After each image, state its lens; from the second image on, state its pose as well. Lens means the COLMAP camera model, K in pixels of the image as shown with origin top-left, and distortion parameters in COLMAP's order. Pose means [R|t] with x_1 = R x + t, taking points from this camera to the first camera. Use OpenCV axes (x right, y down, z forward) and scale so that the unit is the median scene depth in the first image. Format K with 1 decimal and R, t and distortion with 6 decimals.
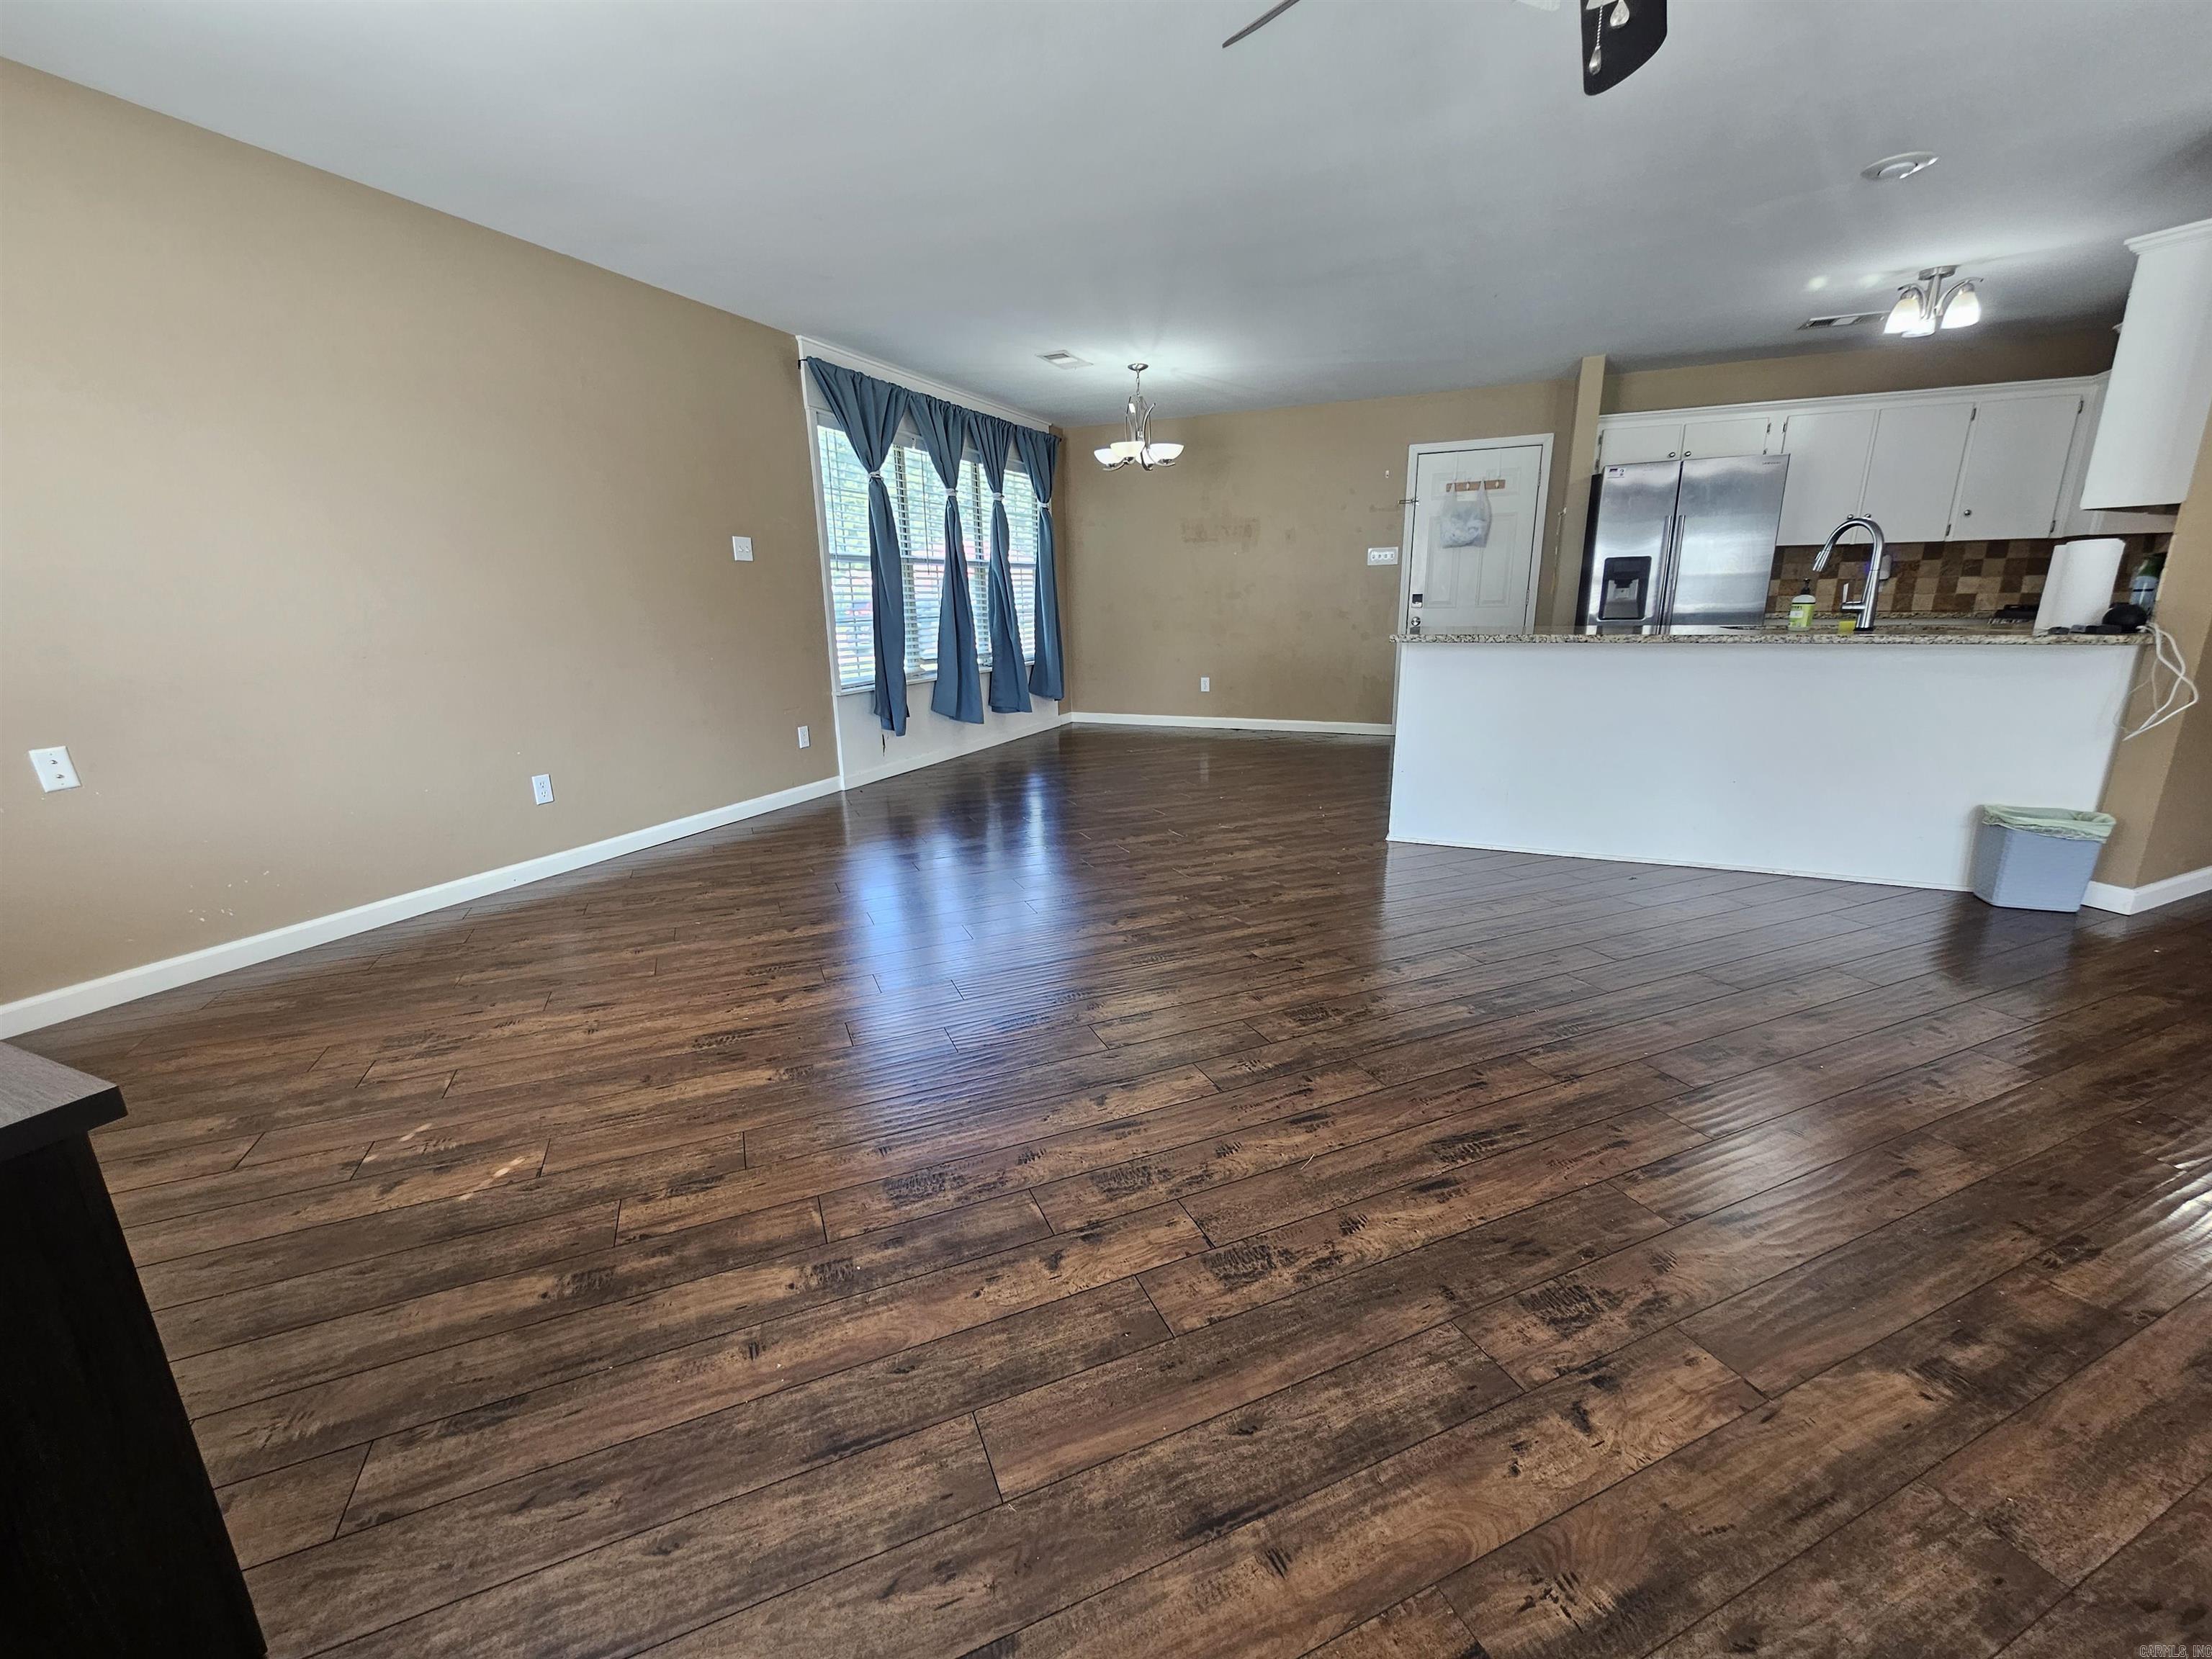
lens RADIAL K [[907.6, 0, 1099.0], [0, 907.6, 832.3], [0, 0, 1]] dist [-0.006864, 0.002698]
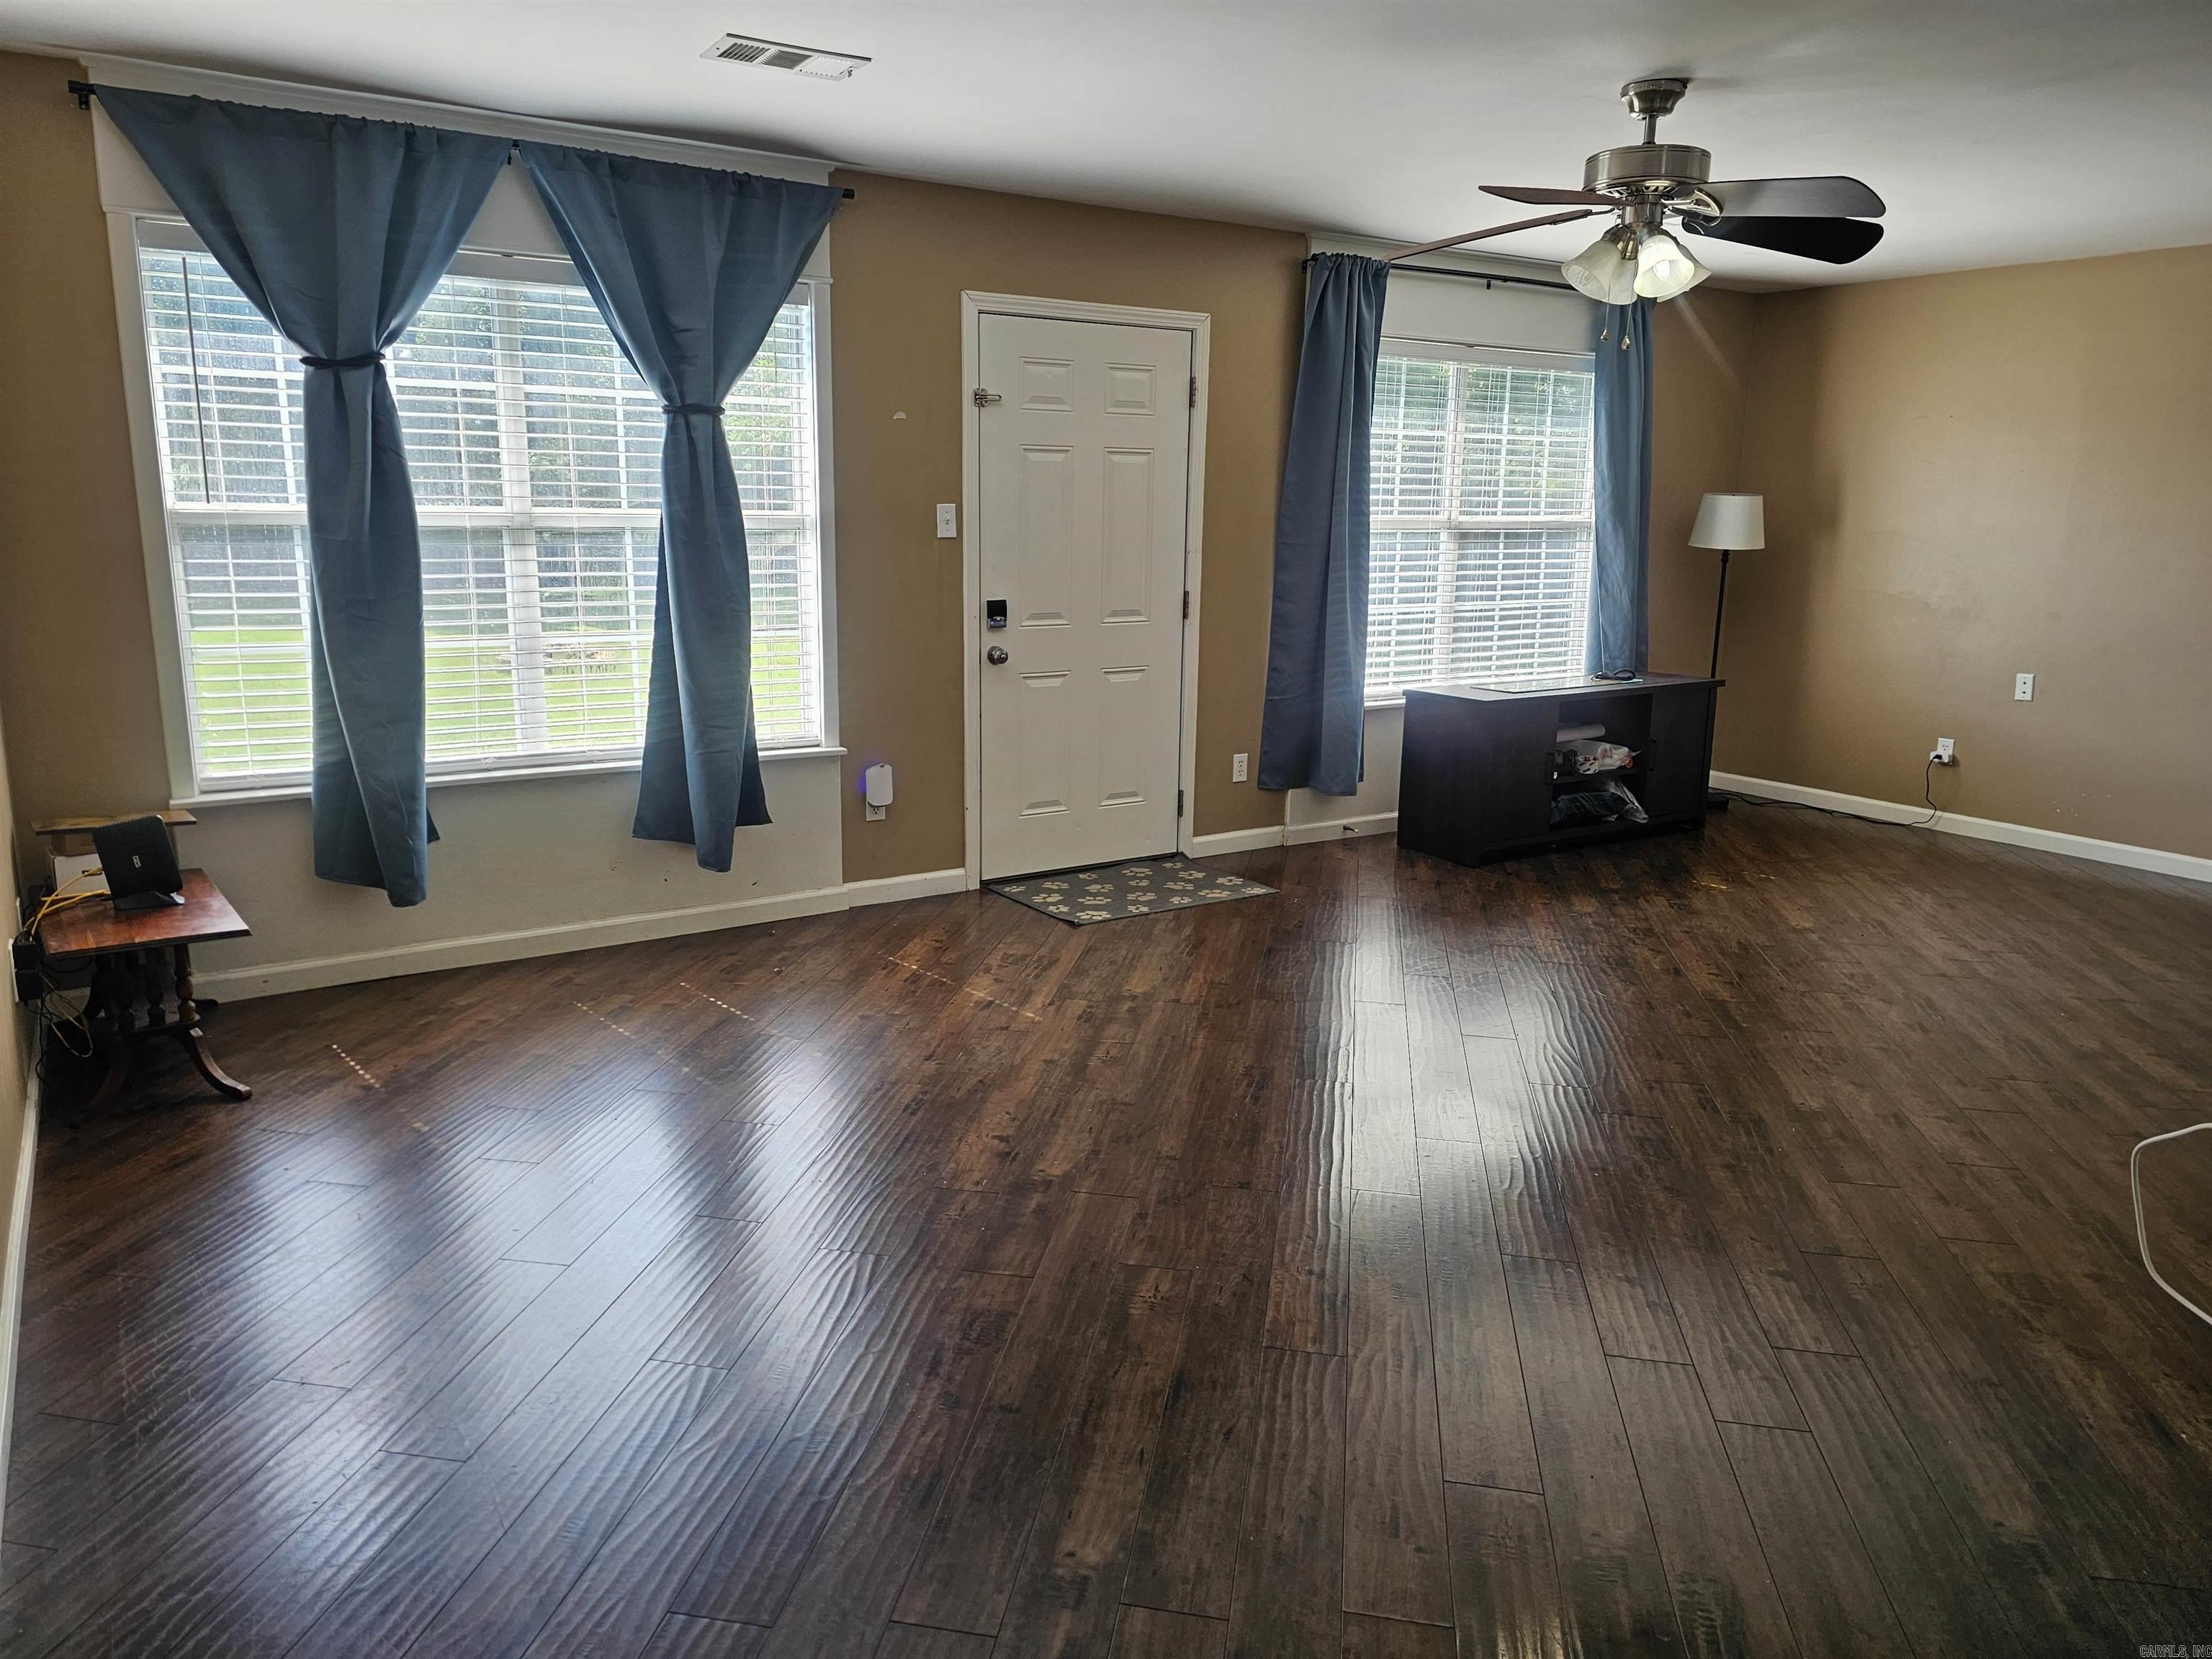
lens RADIAL K [[1480.6, 0, 1082.6], [0, 1480.6, 805.4], [0, 0, 1]] dist [0.061404, -0.062200]
pose [[-0.553931, 0.176608, -0.813616, 1.458059], [-0.216562, 0.913039, 0.345630, -0.325562], [0.803904, 0.367653, -0.467514, 0.735403]]
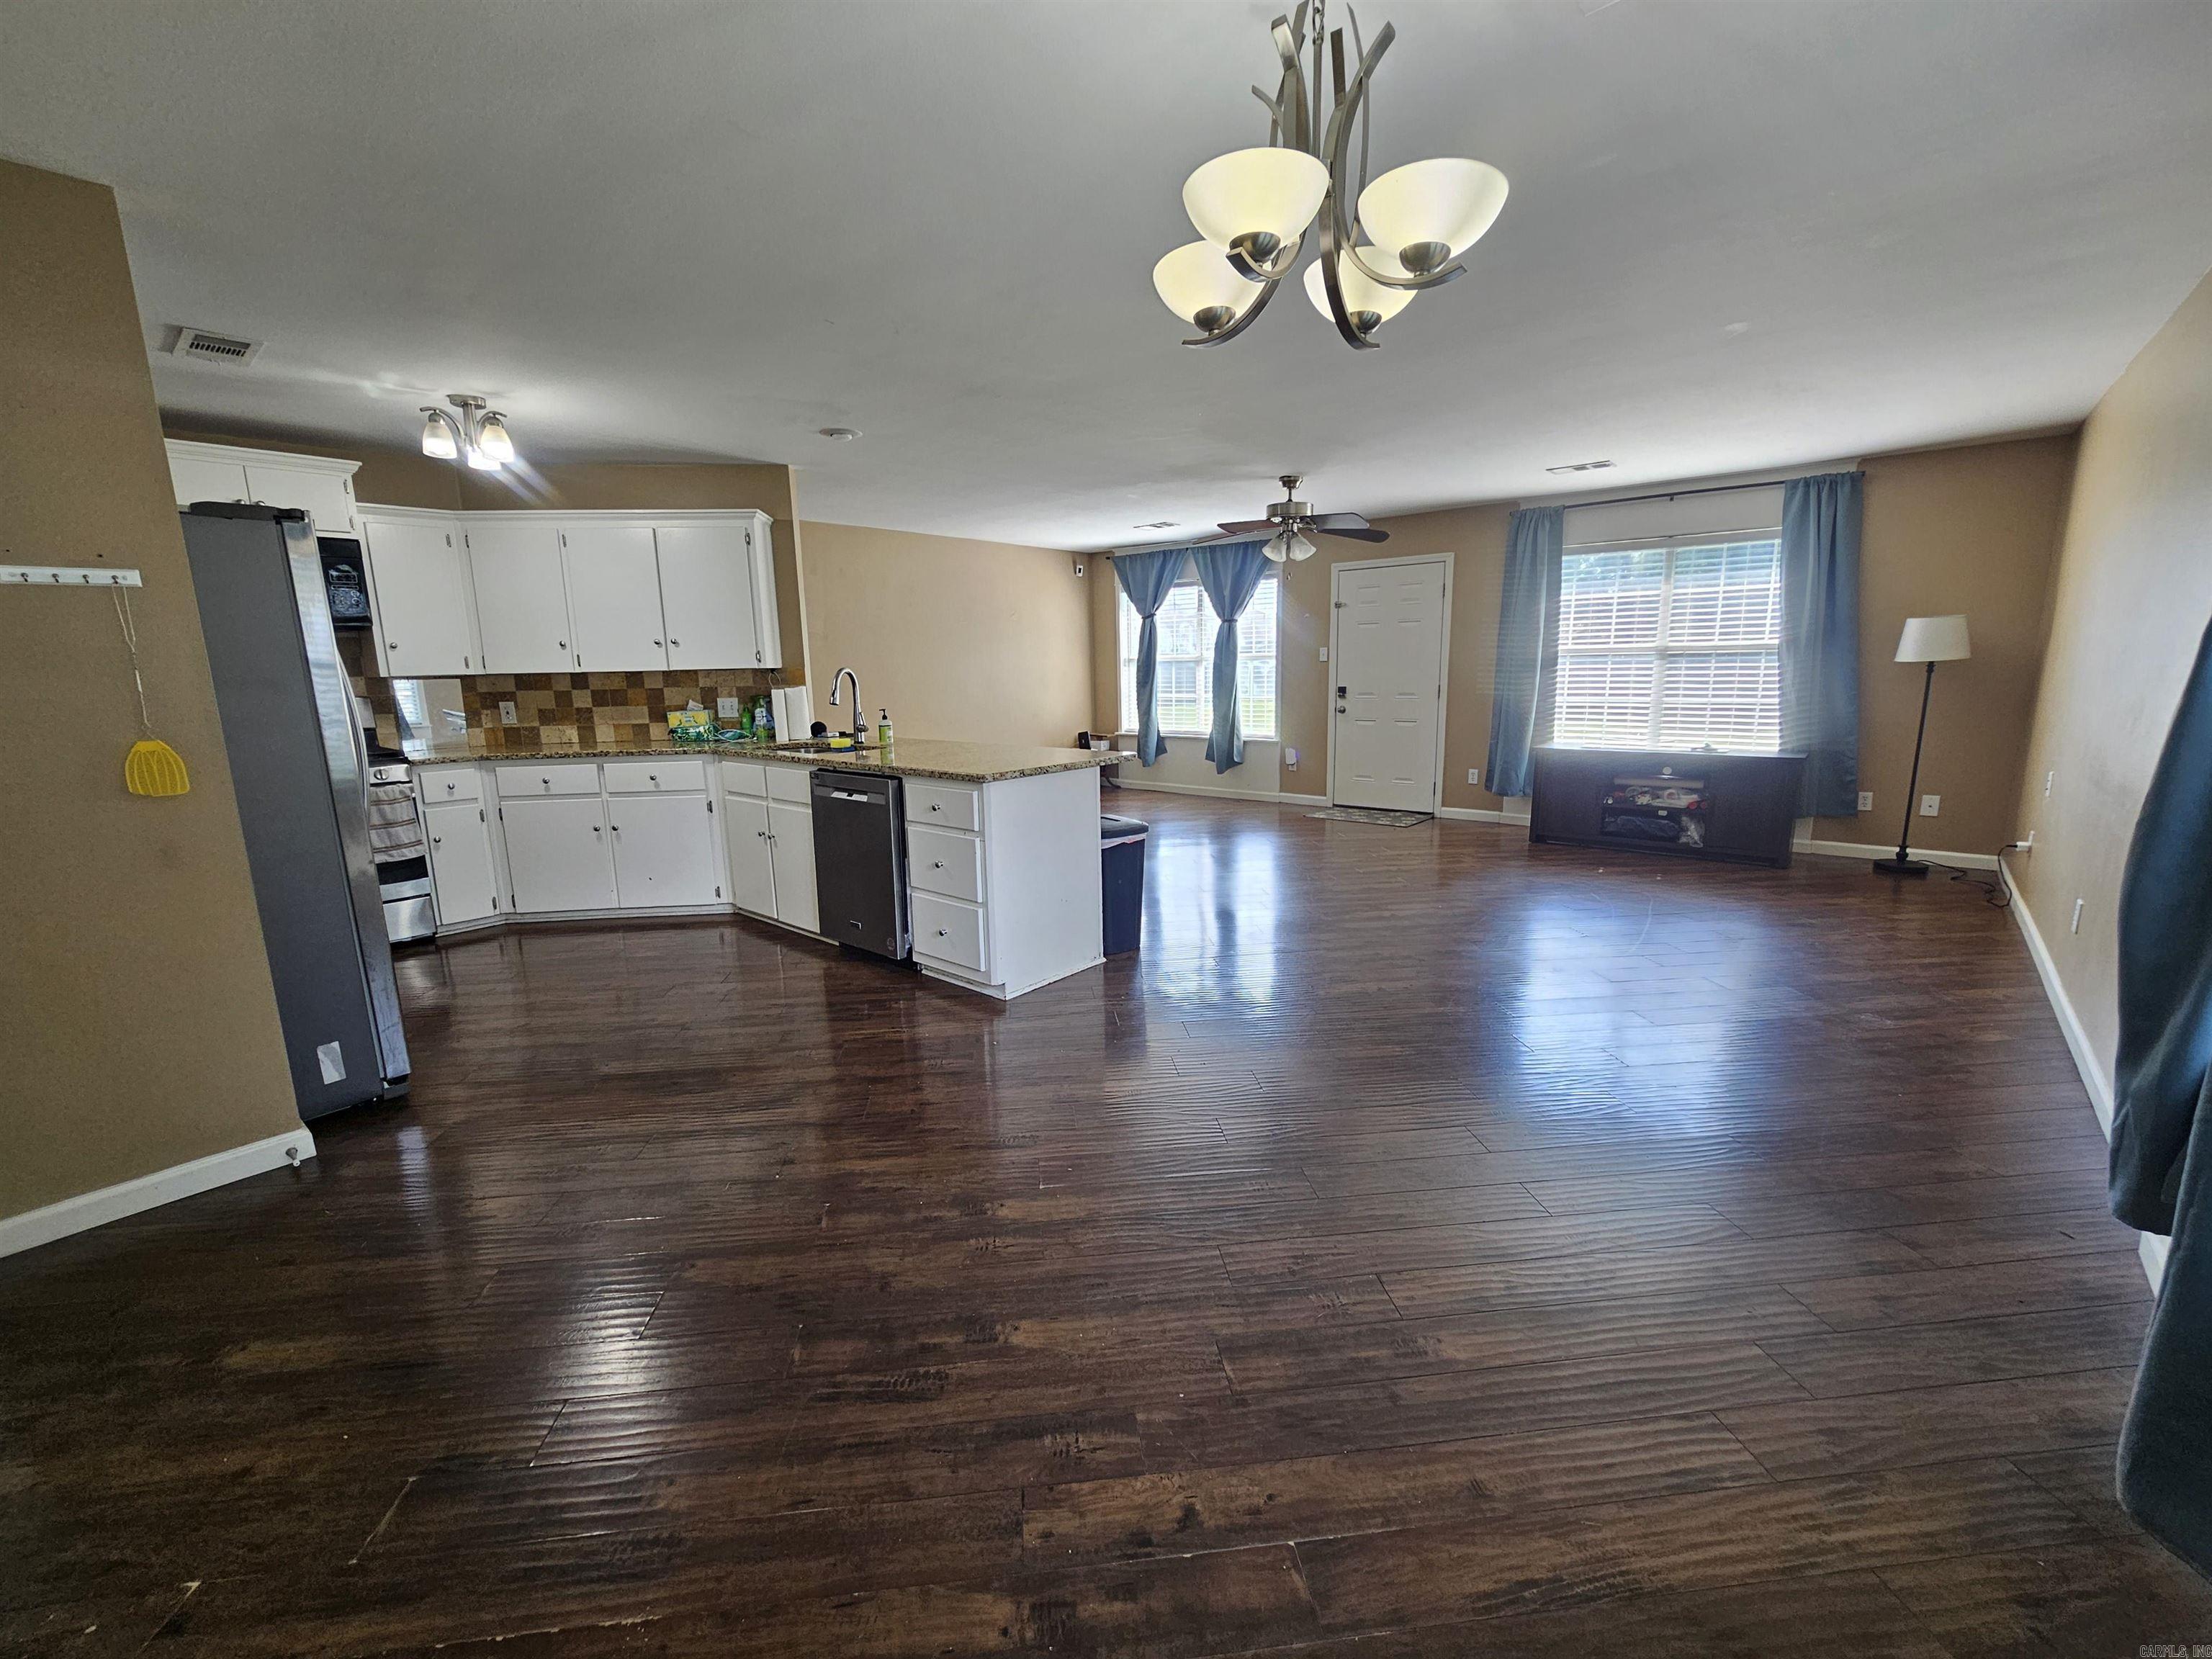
lens RADIAL K [[907.6, 0, 1109.3], [0, 907.6, 837.1], [0, 0, 1]] dist [-0.006864, 0.002698]
pose [[-0.957685, -0.019925, 0.287128, 0.037135], [0.105897, 0.903229, 0.415887, -0.654640], [-0.267629, 0.428695, -0.862899, 2.232746]]
